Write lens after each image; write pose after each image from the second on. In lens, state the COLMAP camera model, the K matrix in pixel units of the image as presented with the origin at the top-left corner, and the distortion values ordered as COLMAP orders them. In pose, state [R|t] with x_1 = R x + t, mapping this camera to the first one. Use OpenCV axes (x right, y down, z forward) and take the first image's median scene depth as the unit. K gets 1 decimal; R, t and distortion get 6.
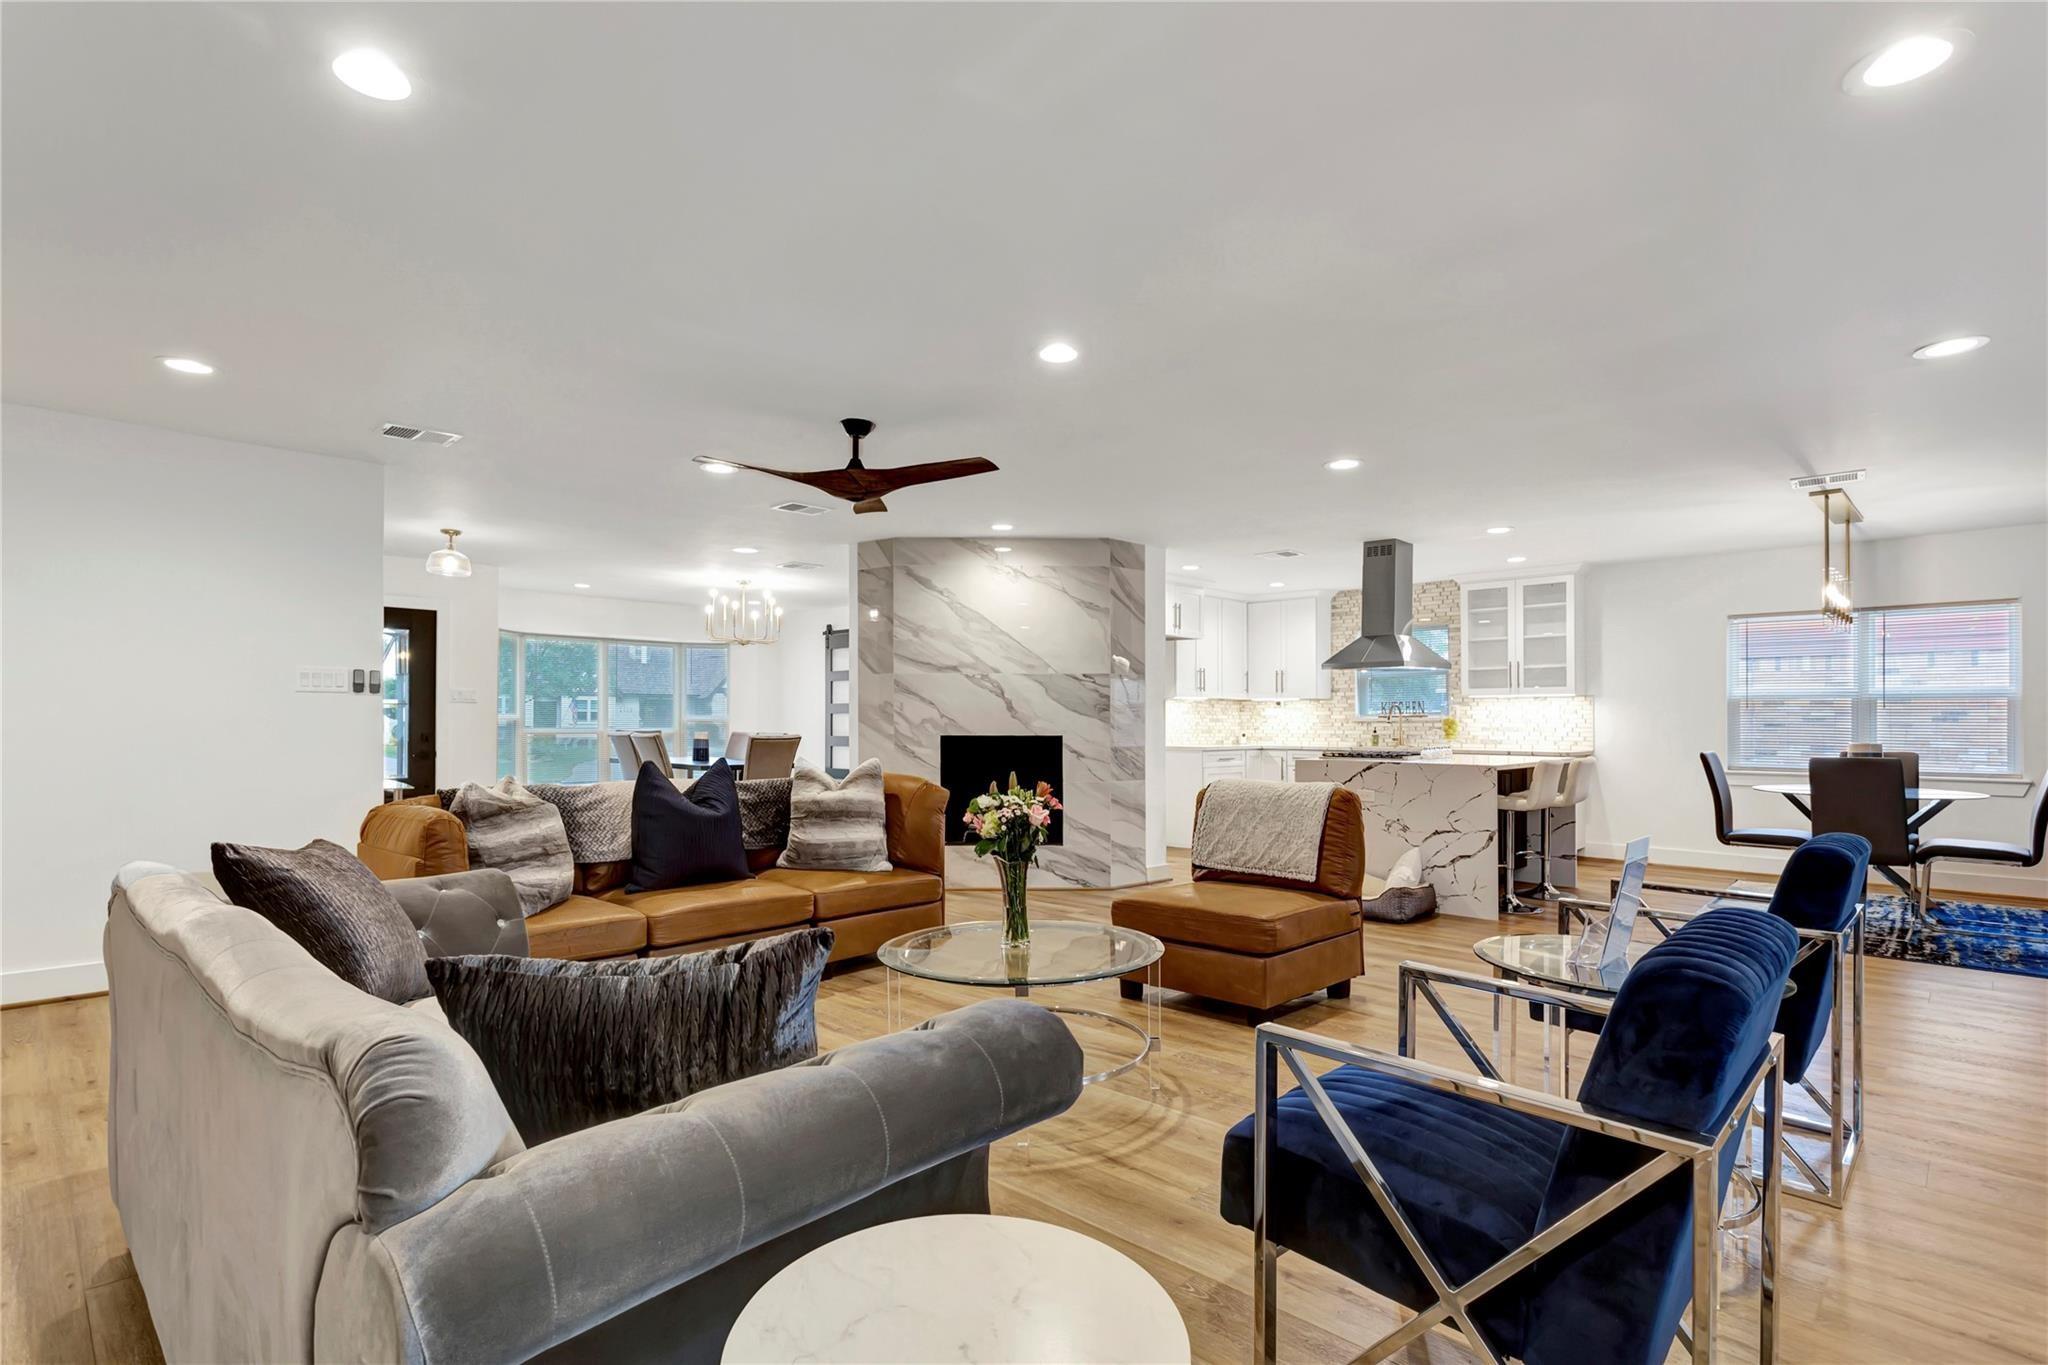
lens RADIAL K [[982.3, 0, 1026.1], [0, 982.3, 712.0], [0, 0, 1]] dist [0.003551, 0.001740]
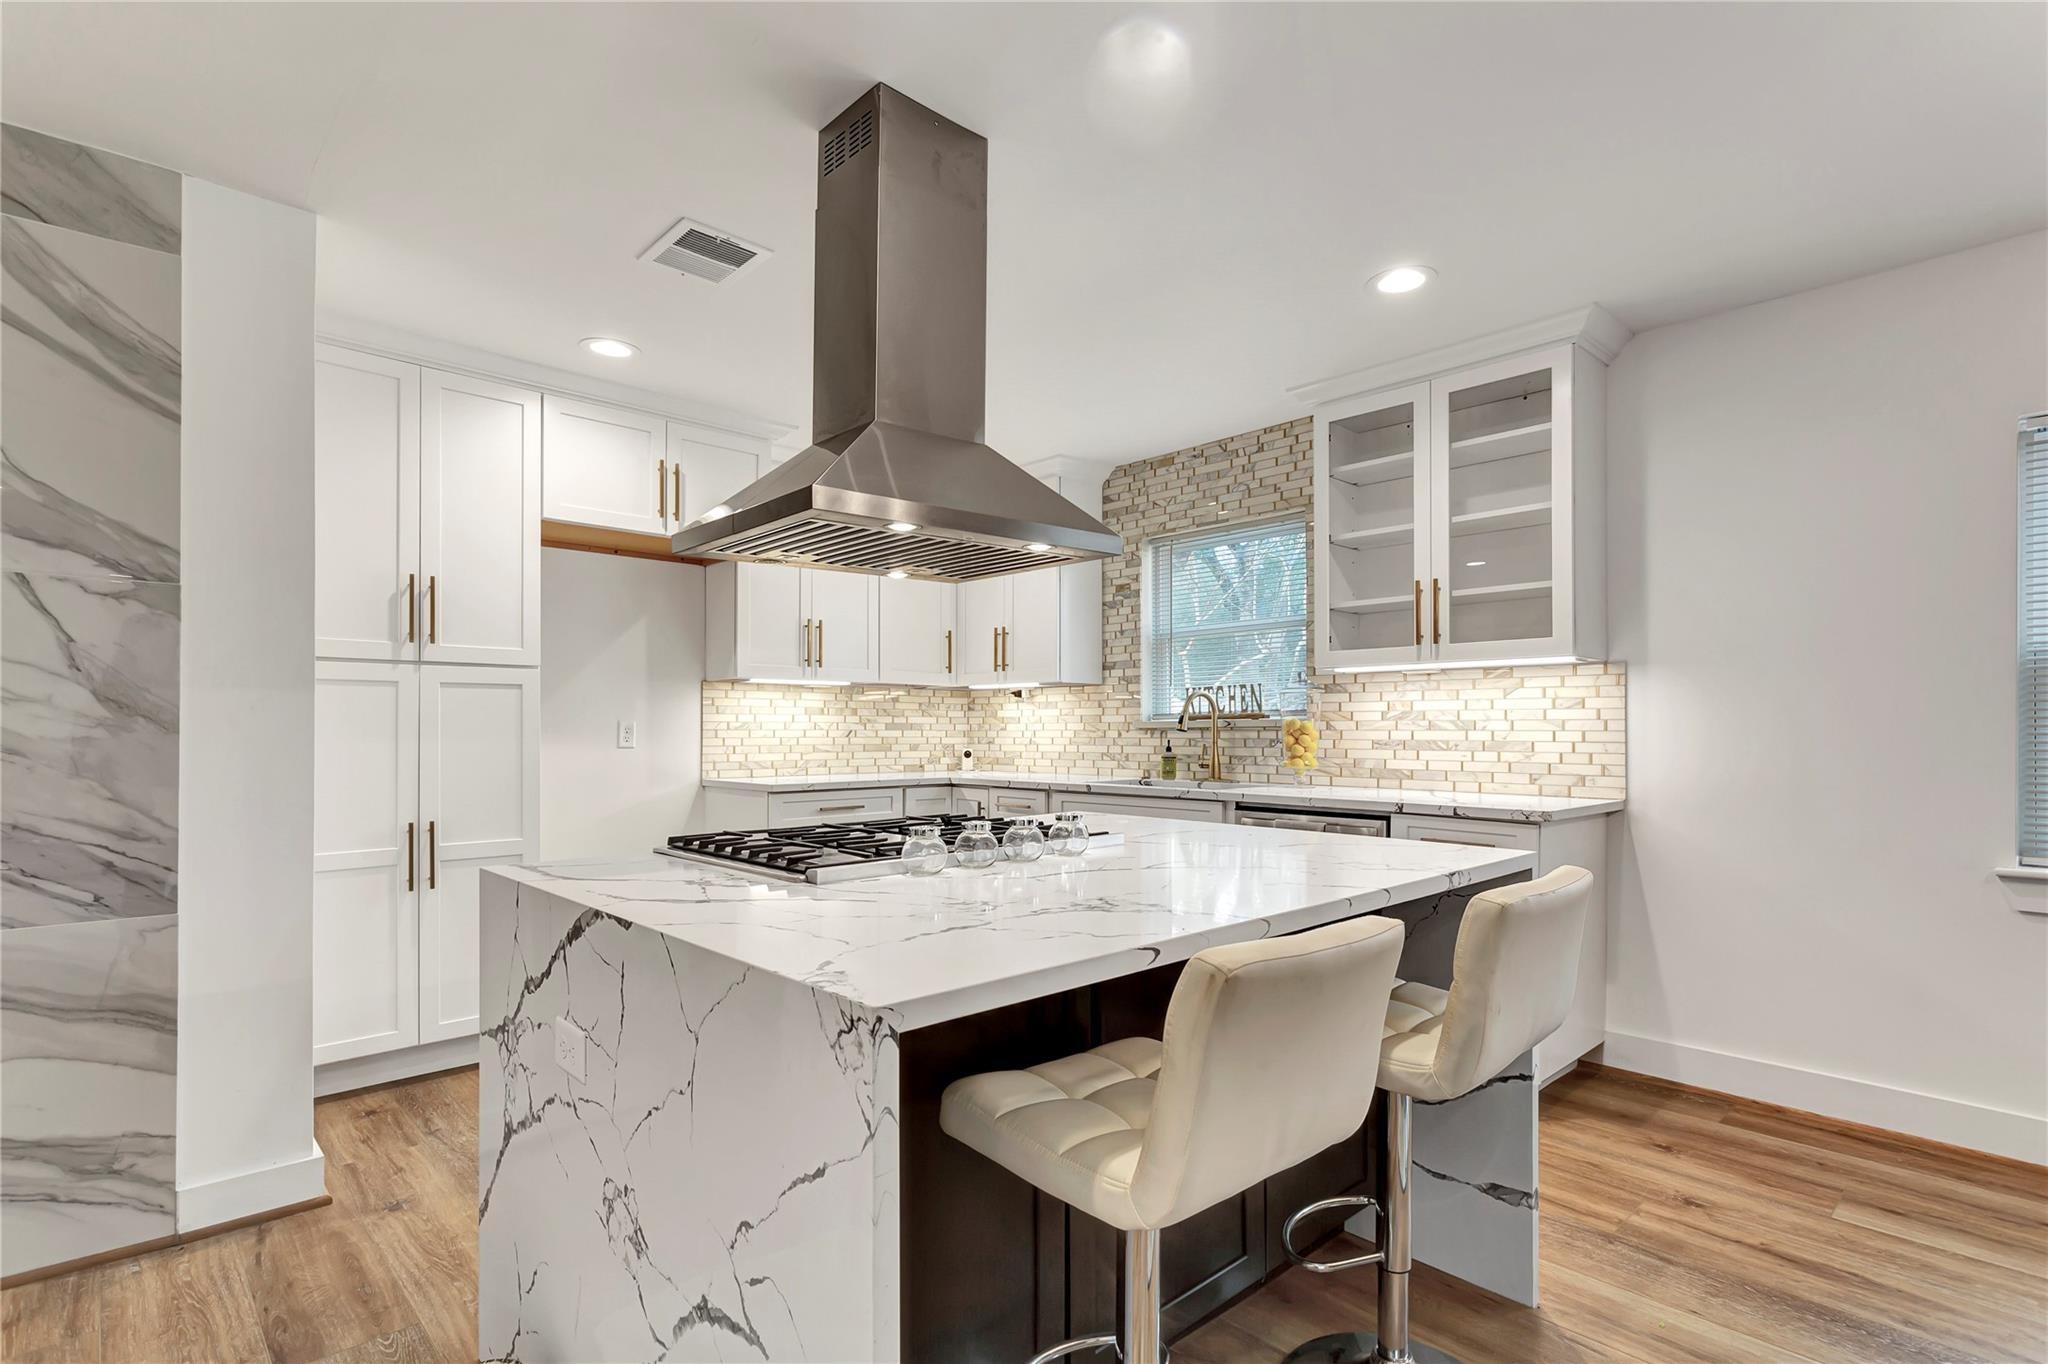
lens RADIAL K [[991.0, 0, 1048.8], [0, 991.0, 724.7], [0, 0, 1]] dist [0.014227, 0.000514]
pose [[0.999810, -0.003898, -0.019125, 0.407447], [0.004019, 0.999972, 0.006292, 0.006227], [0.019100, -0.006368, 0.999797, 0.684946]]
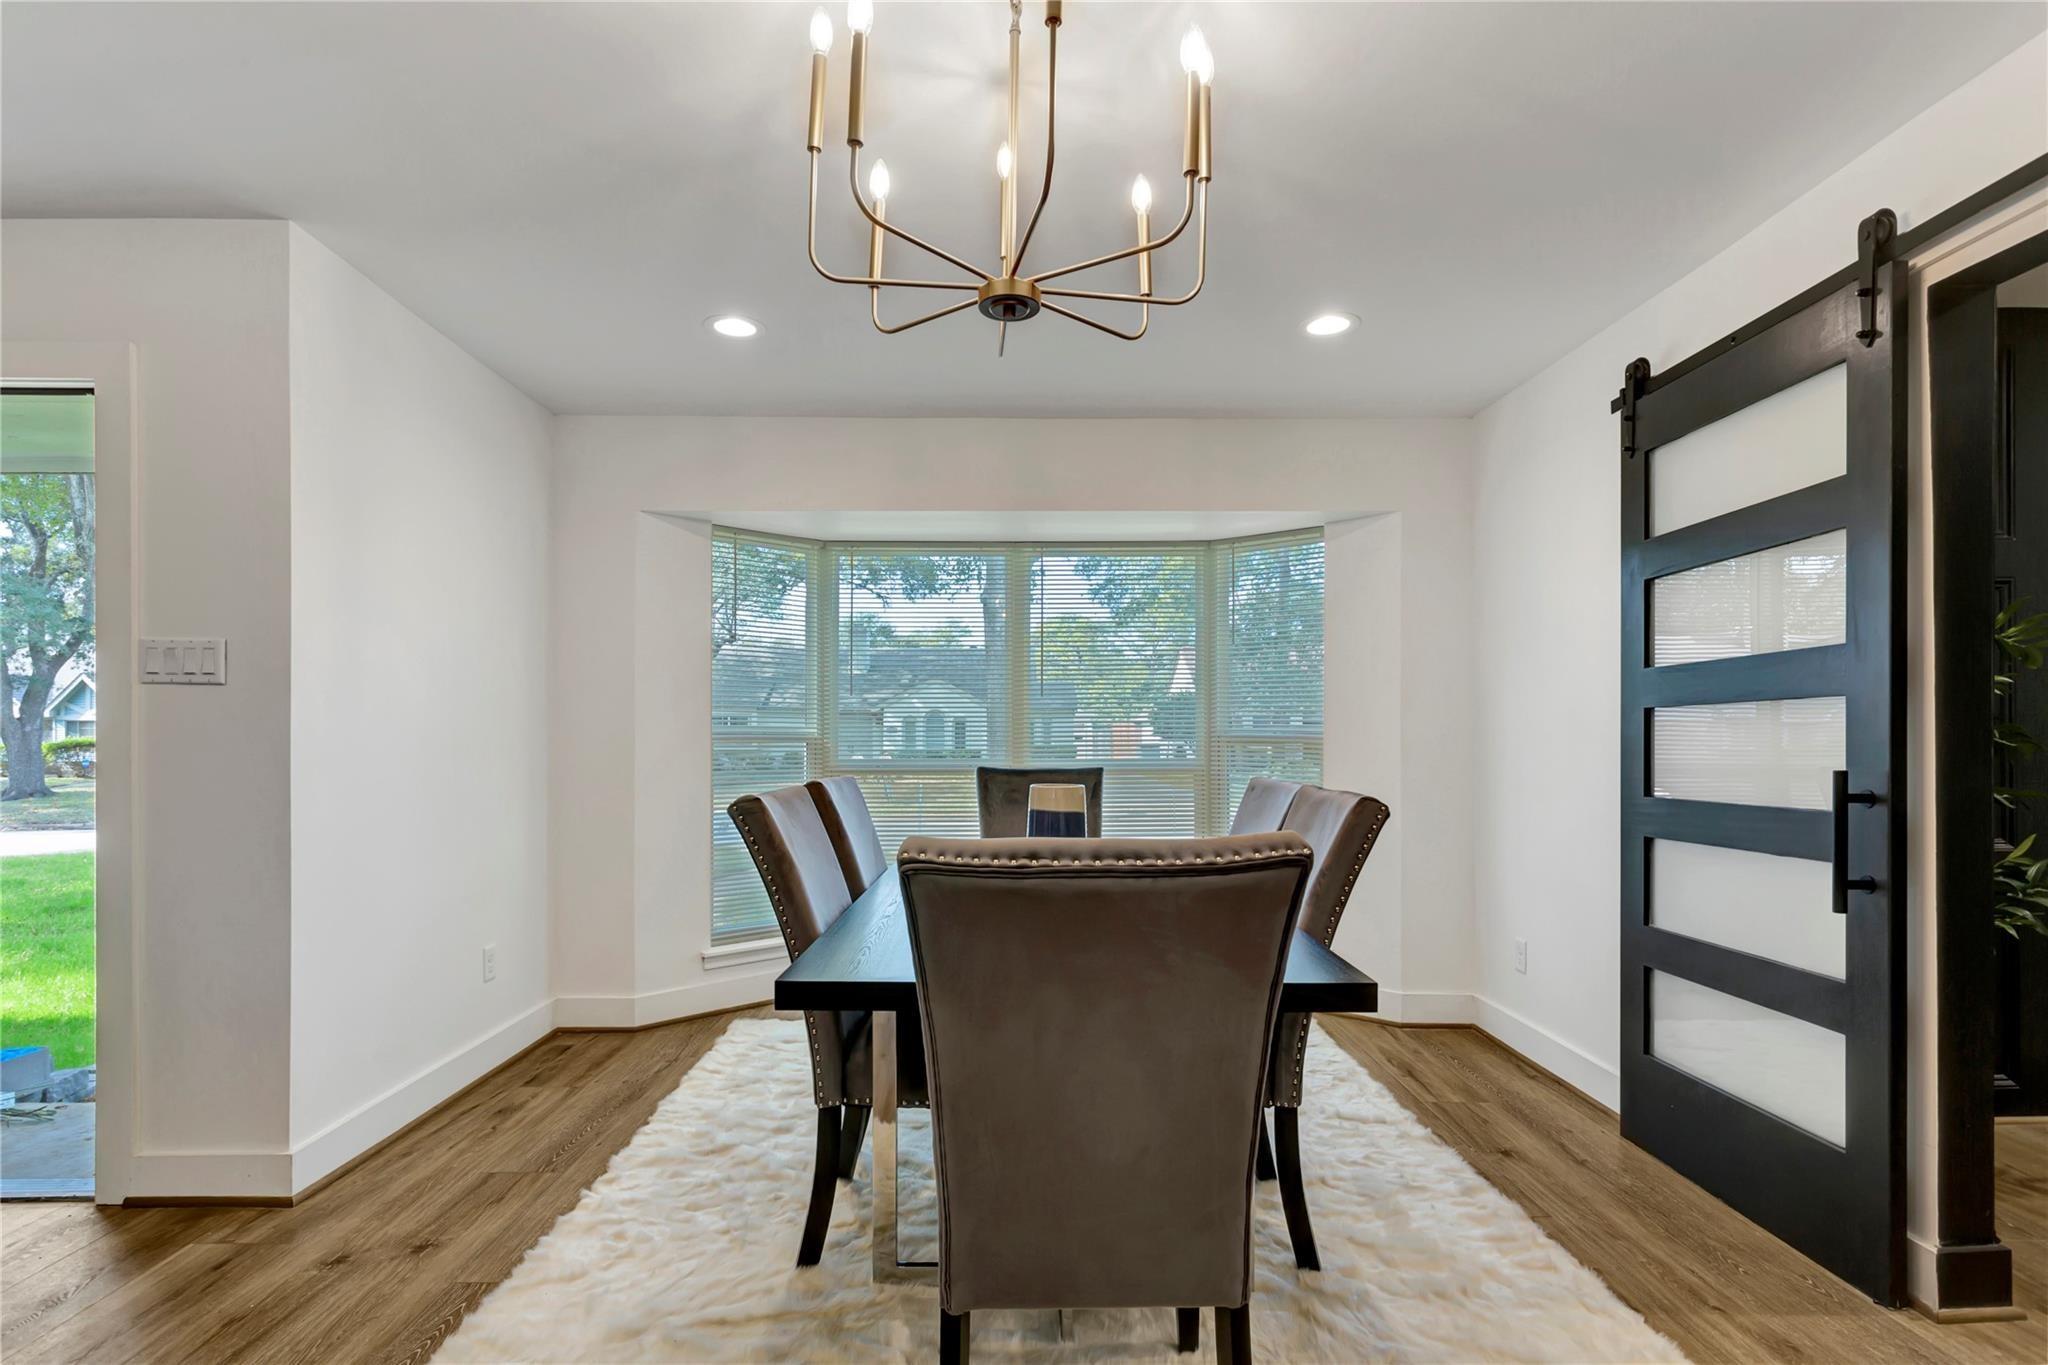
lens RADIAL K [[977.0, 0, 1031.8], [0, 977.0, 734.8], [0, 0, 1]] dist [0.001322, 0.000430]
pose [[0.729421, -0.010525, -0.683984, -0.225071], [0.002446, 0.999915, -0.012778, 0.011657], [0.684061, 0.007648, 0.729385, 1.120224]]
